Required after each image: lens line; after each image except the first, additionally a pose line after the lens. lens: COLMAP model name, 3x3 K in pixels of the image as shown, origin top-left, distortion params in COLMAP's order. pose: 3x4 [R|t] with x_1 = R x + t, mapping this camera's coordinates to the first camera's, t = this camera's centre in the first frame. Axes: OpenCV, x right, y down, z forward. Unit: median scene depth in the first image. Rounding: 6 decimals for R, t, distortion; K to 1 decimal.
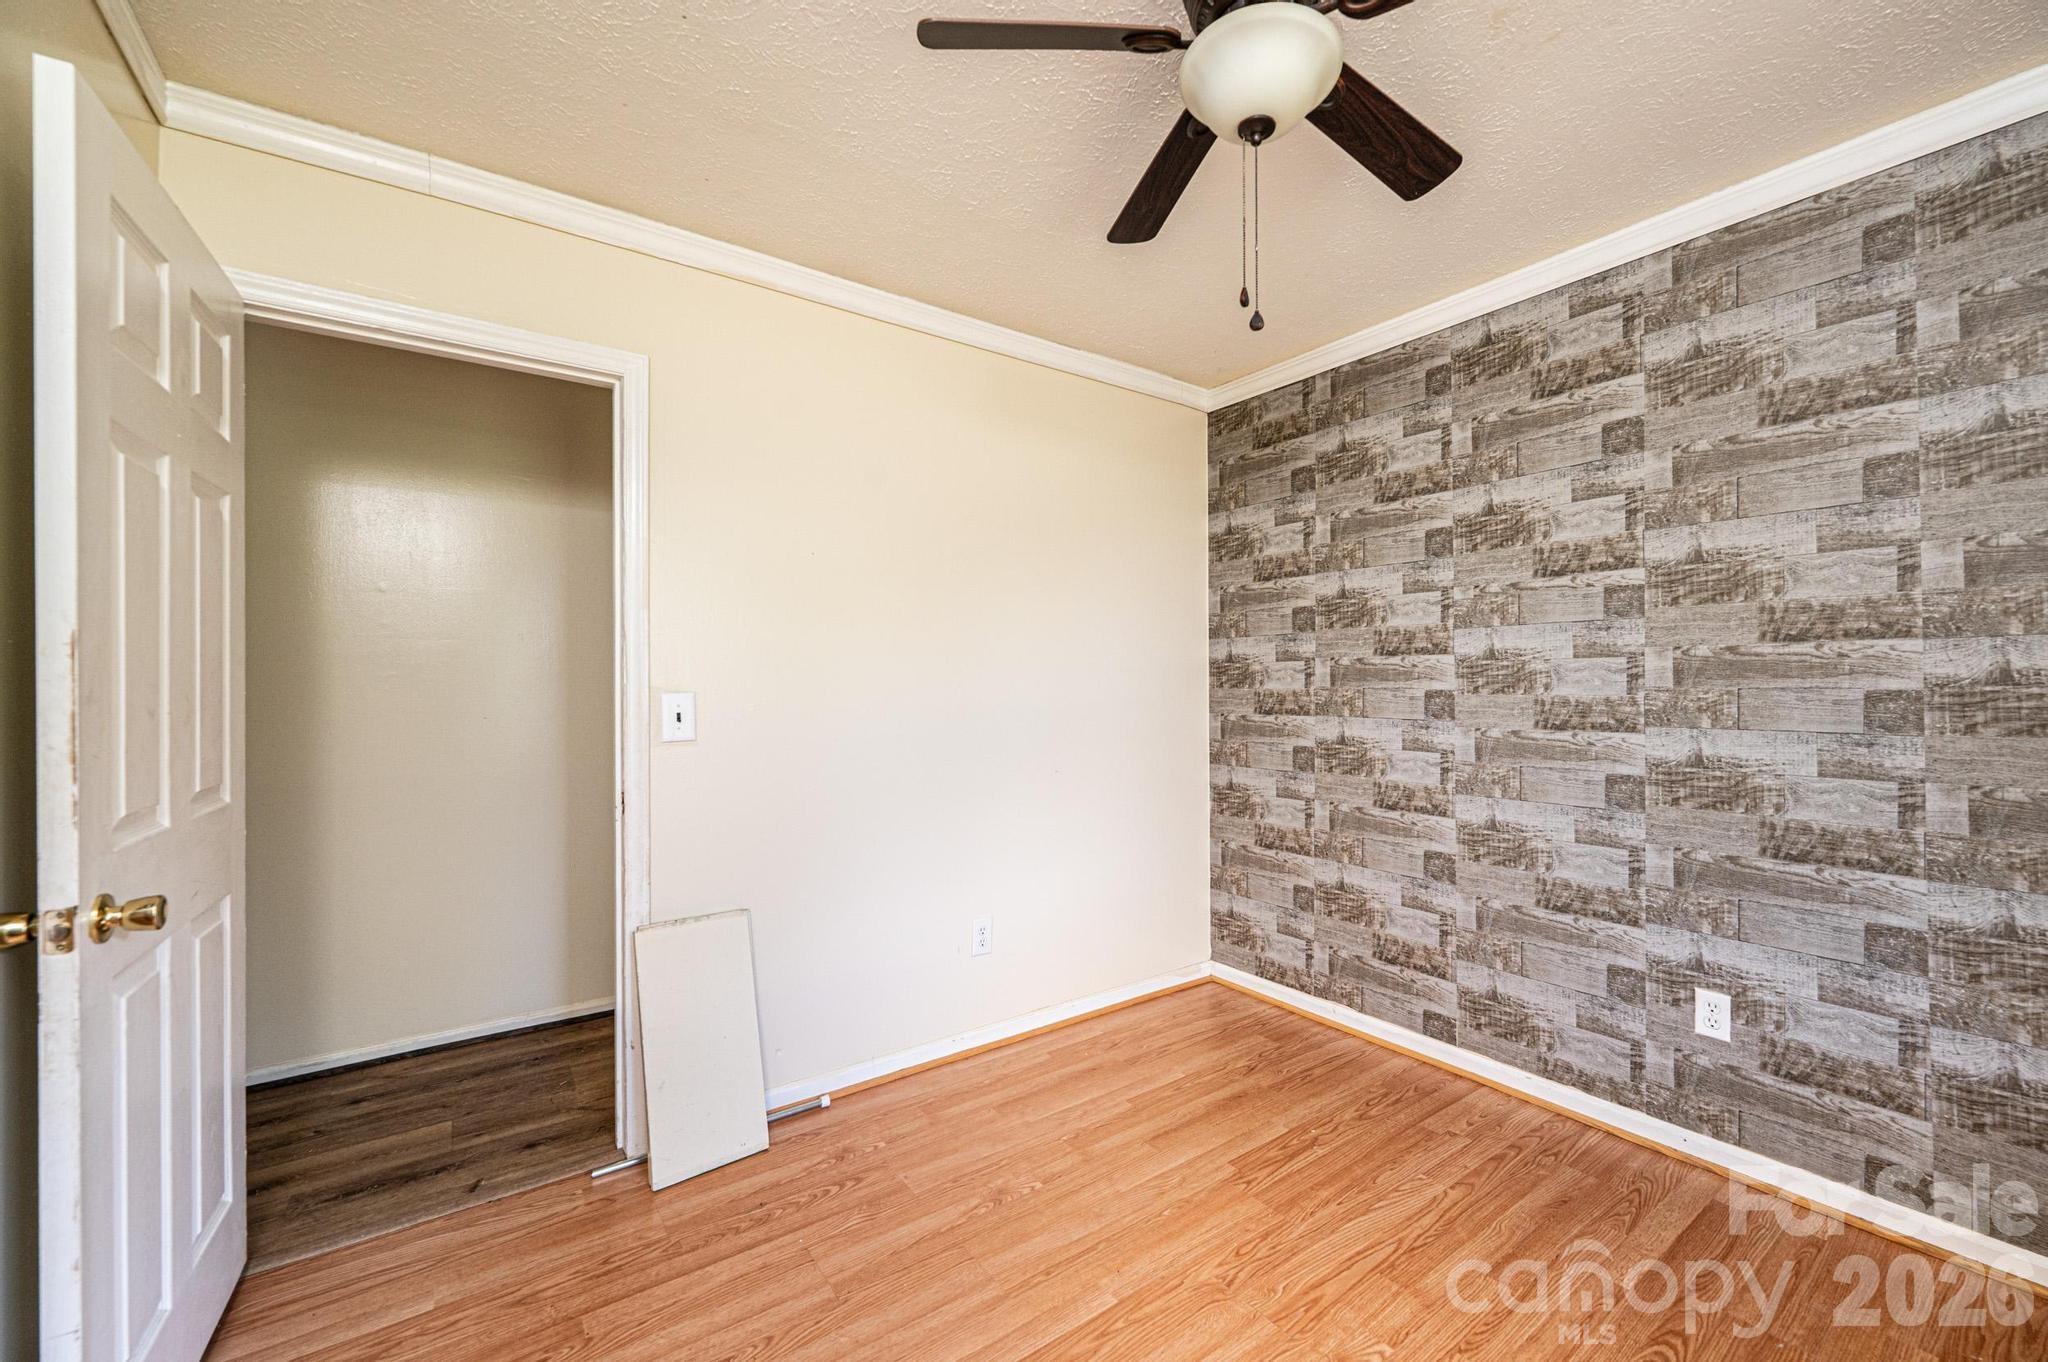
lens RADIAL K [[813.8, 0, 1026.5], [0, 813.8, 683.1], [0, 0, 1]] dist [-0.001173, -0.000125]
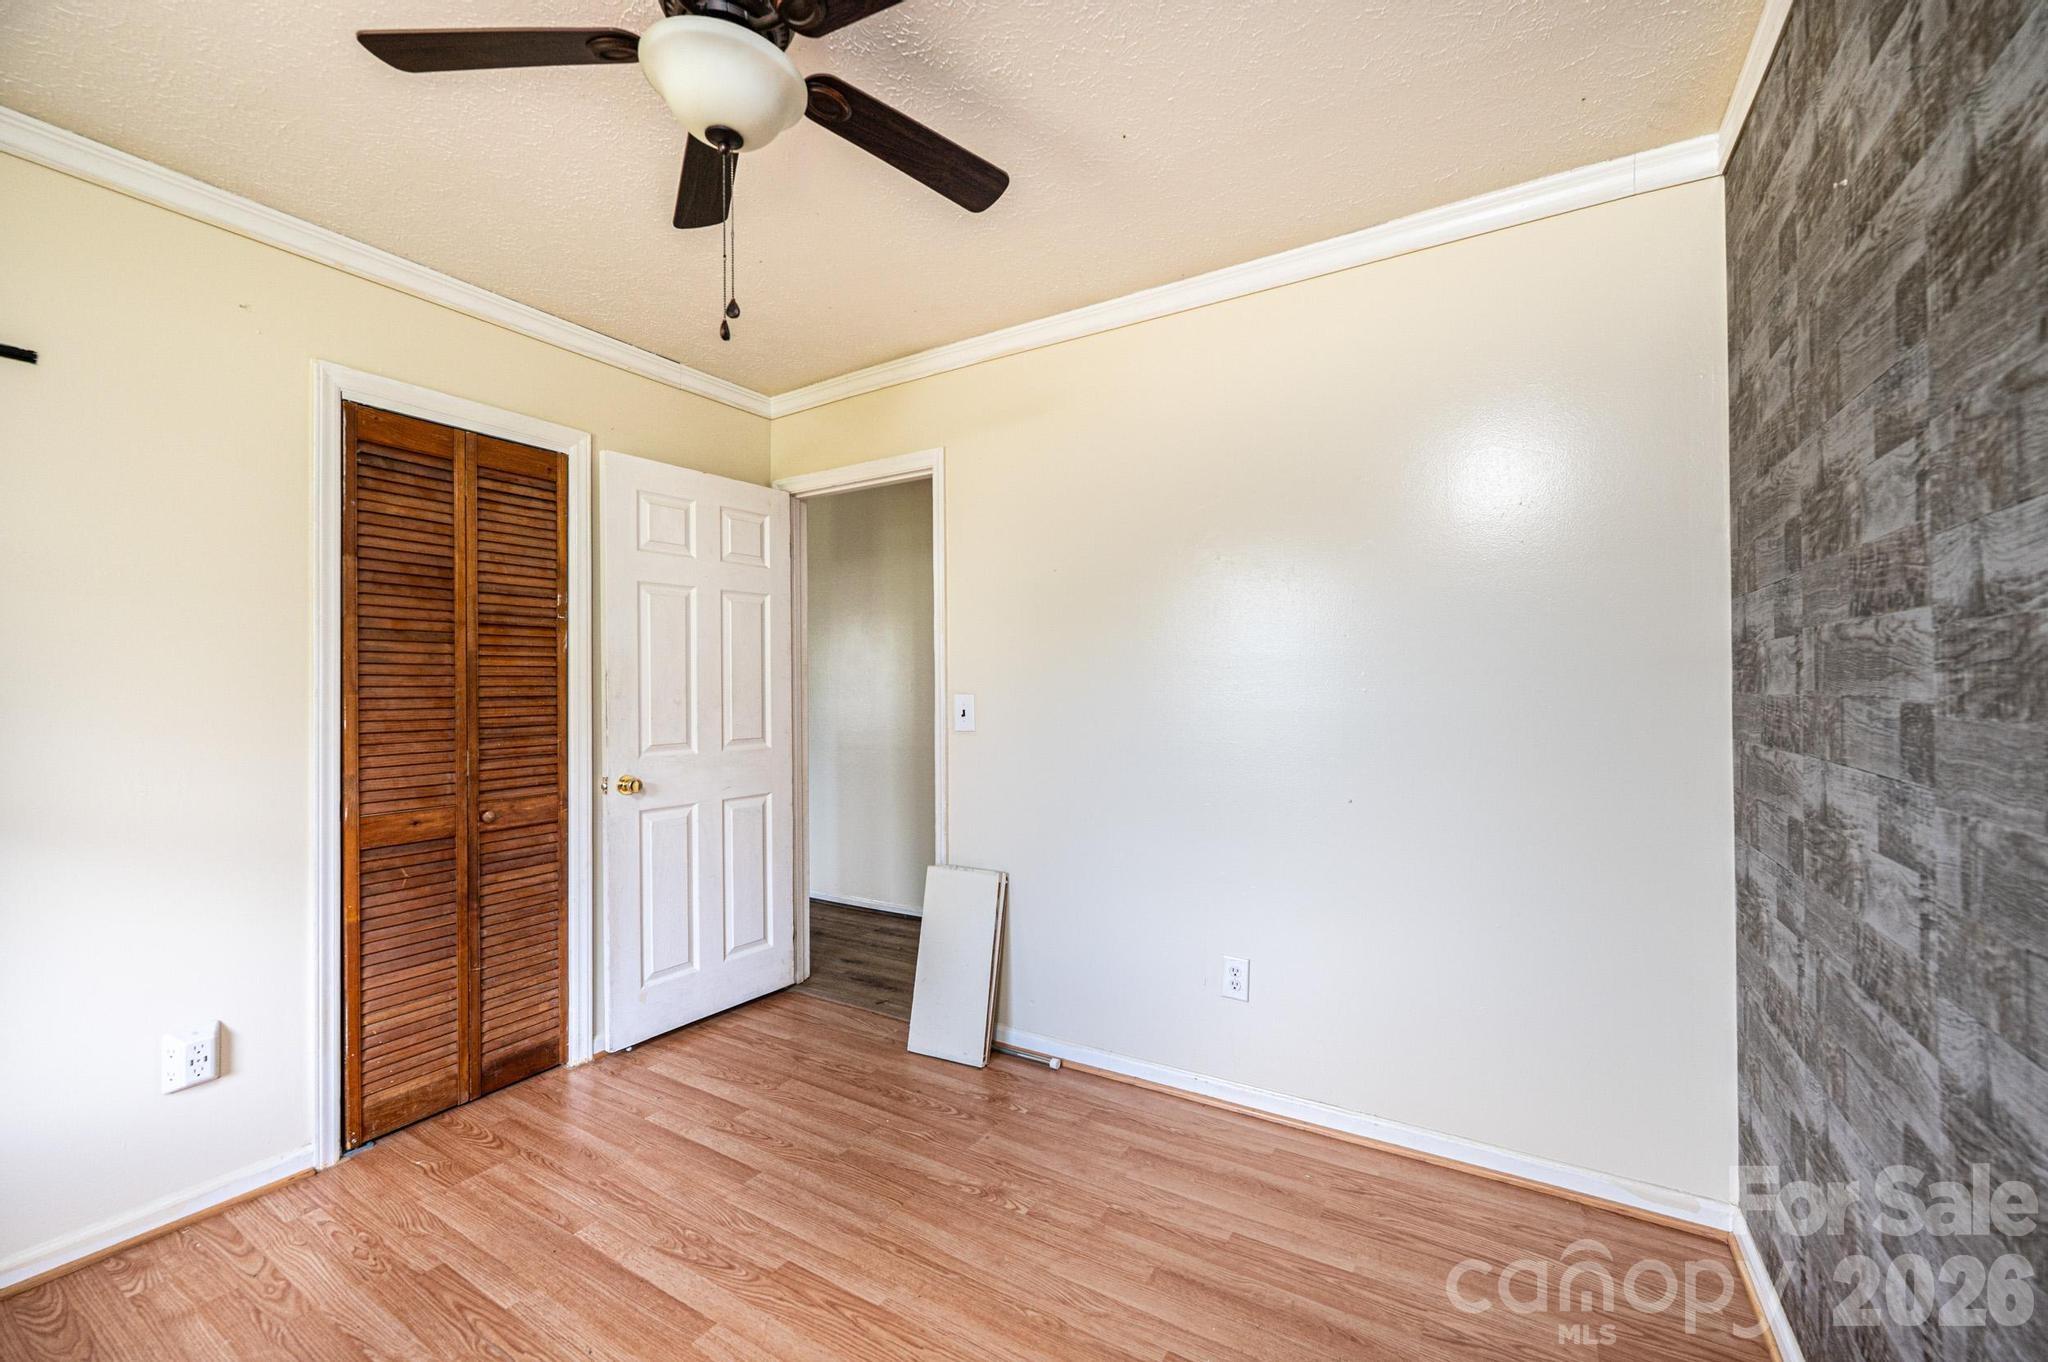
lens RADIAL K [[813.8, 0, 1029.8], [0, 813.8, 683.5], [0, 0, 1]] dist [-0.001173, -0.000125]
pose [[0.398463, -0.003398, -0.917178, 0.693506], [0.007432, 0.999972, -0.000476, -0.003361], [0.917154, -0.006627, 0.398477, 0.485429]]
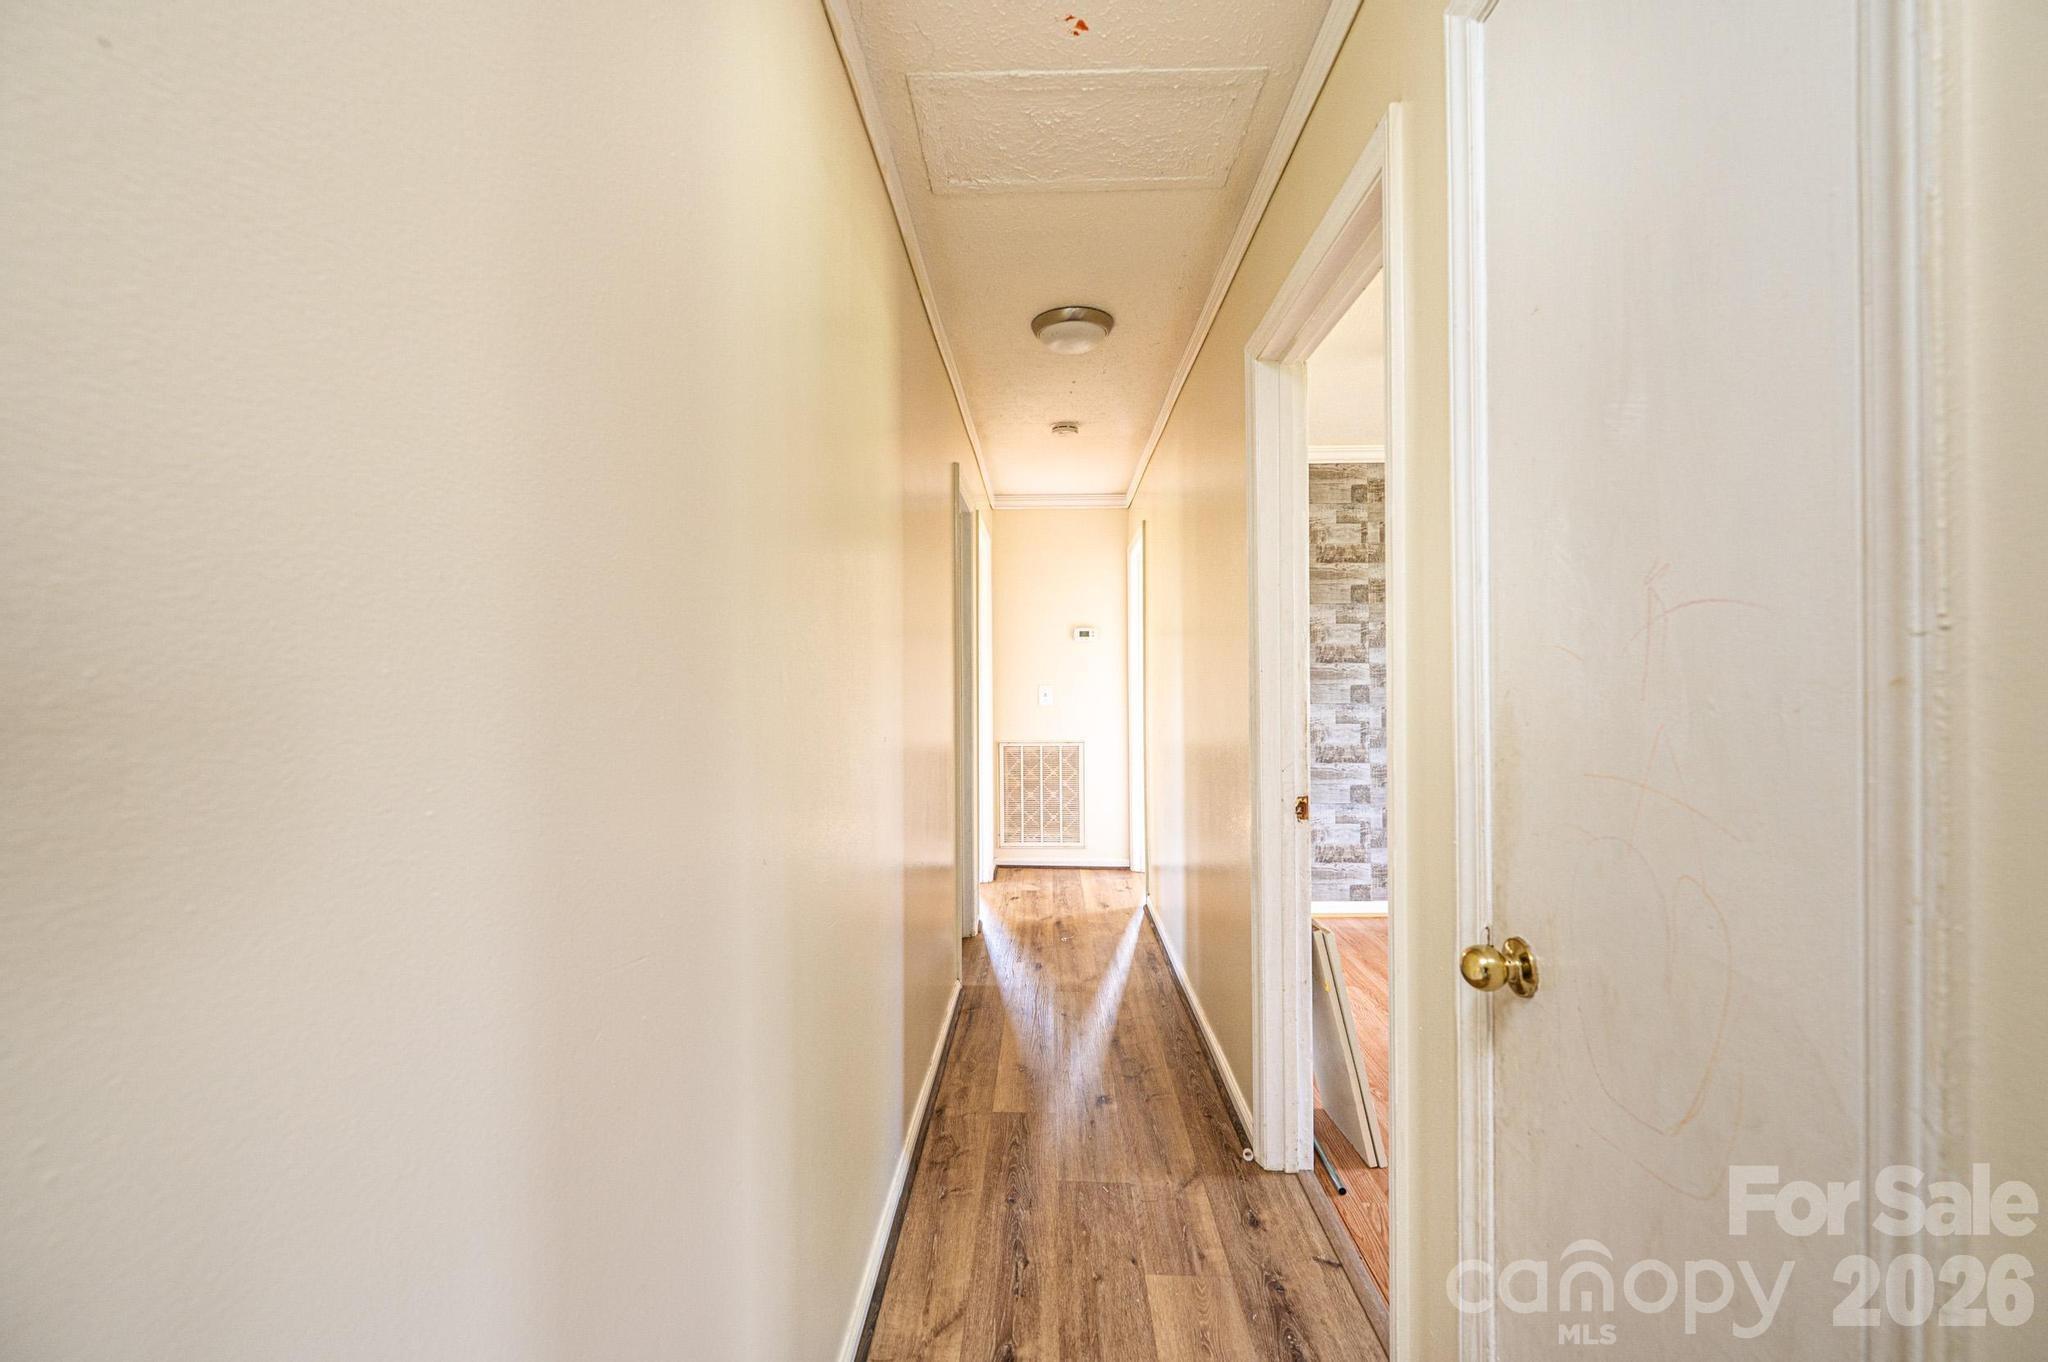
lens RADIAL K [[813.8, 0, 1028.3], [0, 813.8, 681.9], [0, 0, 1]] dist [-0.001173, -0.000125]
pose [[0.599156, -0.003647, 0.800624, -1.195559], [0.002576, 0.999993, 0.002628, -0.003640], [-0.800628, 0.000488, 0.599161, 0.563603]]
